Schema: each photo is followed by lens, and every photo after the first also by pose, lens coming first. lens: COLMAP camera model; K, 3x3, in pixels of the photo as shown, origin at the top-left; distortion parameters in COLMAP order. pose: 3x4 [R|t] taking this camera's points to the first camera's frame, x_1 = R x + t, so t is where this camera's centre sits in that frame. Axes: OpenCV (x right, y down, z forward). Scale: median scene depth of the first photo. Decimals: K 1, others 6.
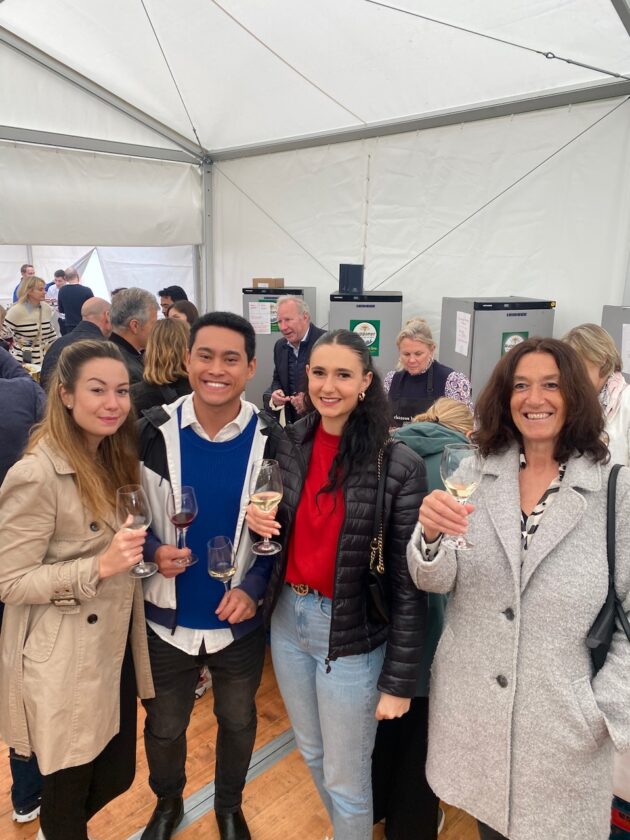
lens RADIAL K [[636.5, 0, 315.3], [0, 636.5, 410.0], [0, 0, 1]] dist [0.073379, -0.090309]
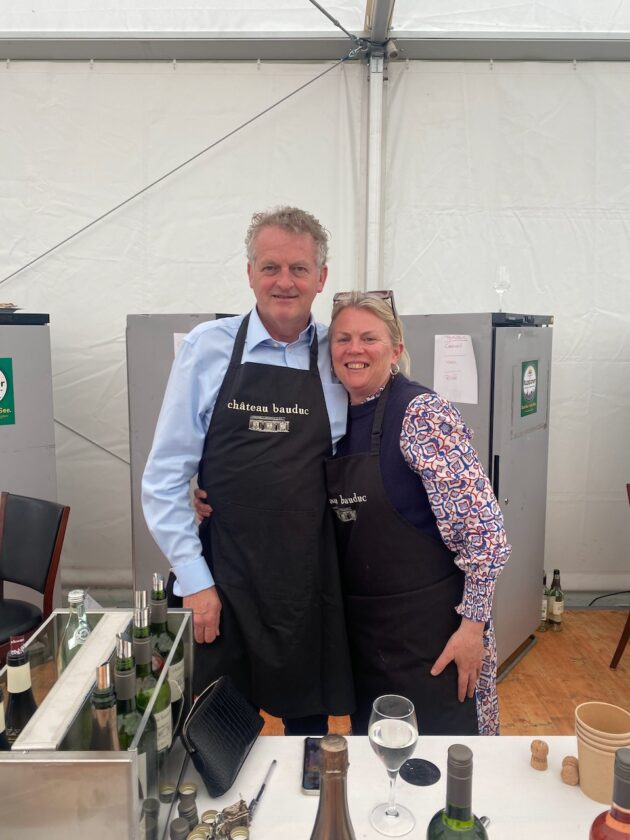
lens RADIAL K [[636.5, 0, 315.3], [0, 636.5, 410.0], [0, 0, 1]] dist [0.073379, -0.090309]
pose [[0.709924, -0.070578, 0.700733, -0.096409], [0.168164, 0.983174, -0.071344, -0.019312], [-0.683907, 0.168487, 0.709848, 0.480105]]
